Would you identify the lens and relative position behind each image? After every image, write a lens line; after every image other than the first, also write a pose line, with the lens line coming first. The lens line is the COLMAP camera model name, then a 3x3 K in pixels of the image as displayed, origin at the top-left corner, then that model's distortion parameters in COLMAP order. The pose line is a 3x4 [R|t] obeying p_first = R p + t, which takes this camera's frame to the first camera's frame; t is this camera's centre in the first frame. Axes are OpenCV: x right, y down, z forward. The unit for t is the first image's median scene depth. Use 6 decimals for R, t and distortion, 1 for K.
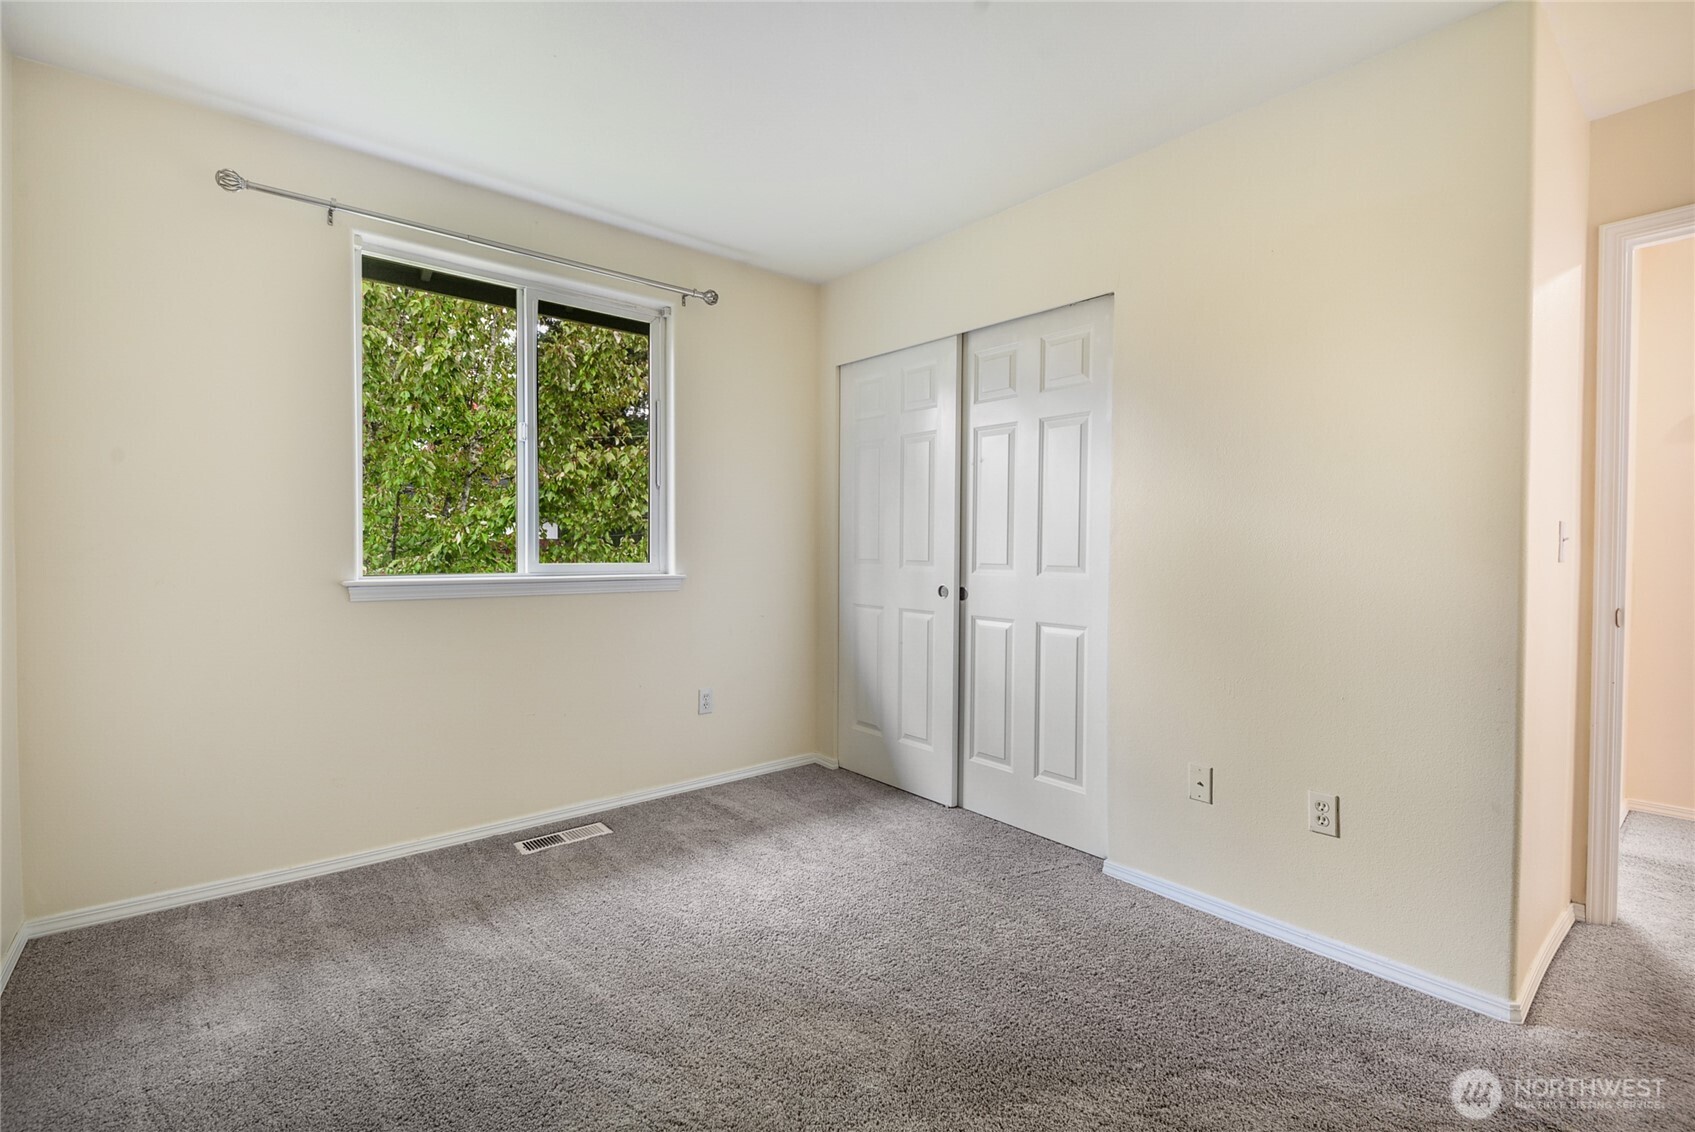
lens RADIAL K [[748.1, 0, 832.7], [0, 748.1, 564.6], [0, 0, 1]] dist [0.024228, -0.018150]
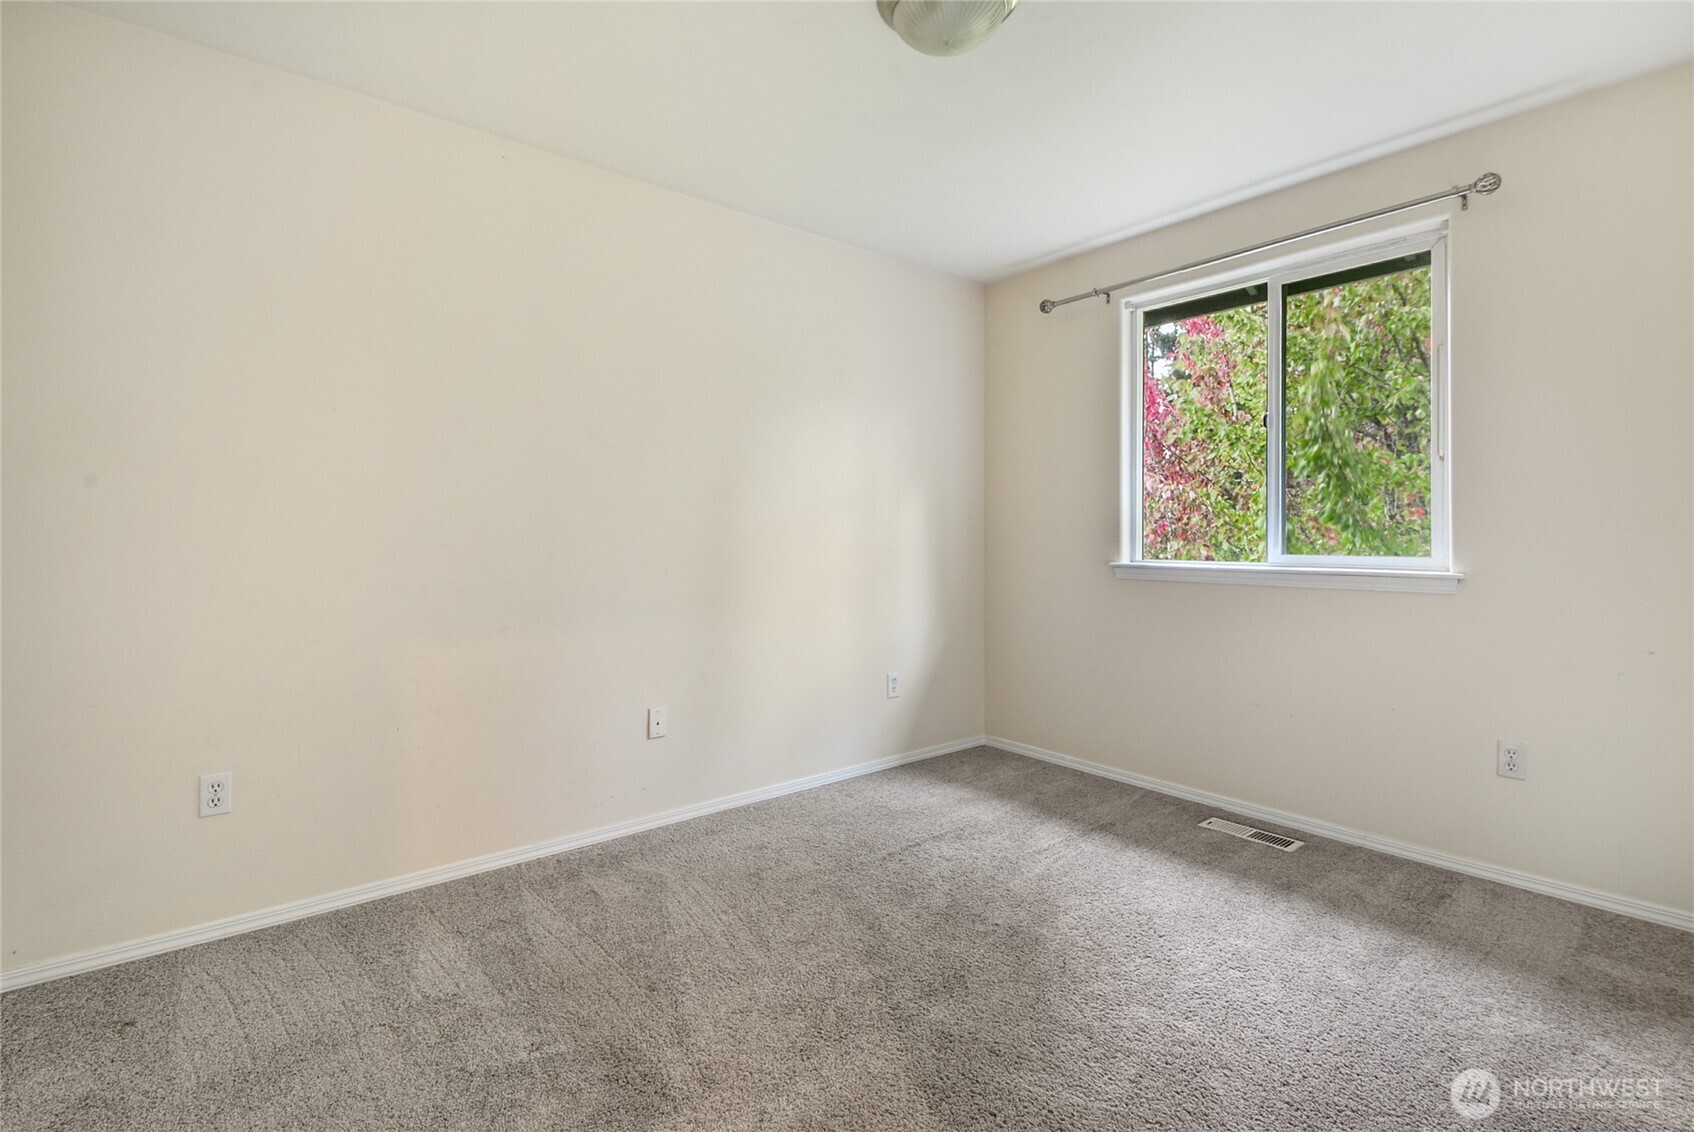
lens RADIAL K [[762.1, 0, 844.8], [0, 762.1, 531.5], [0, 0, 1]] dist [0.018941, -0.013907]
pose [[0.010333, -0.013405, -0.999857, 0.628459], [-0.026510, 0.999555, -0.013675, -0.001045], [0.999595, 0.026648, 0.009973, 0.447354]]
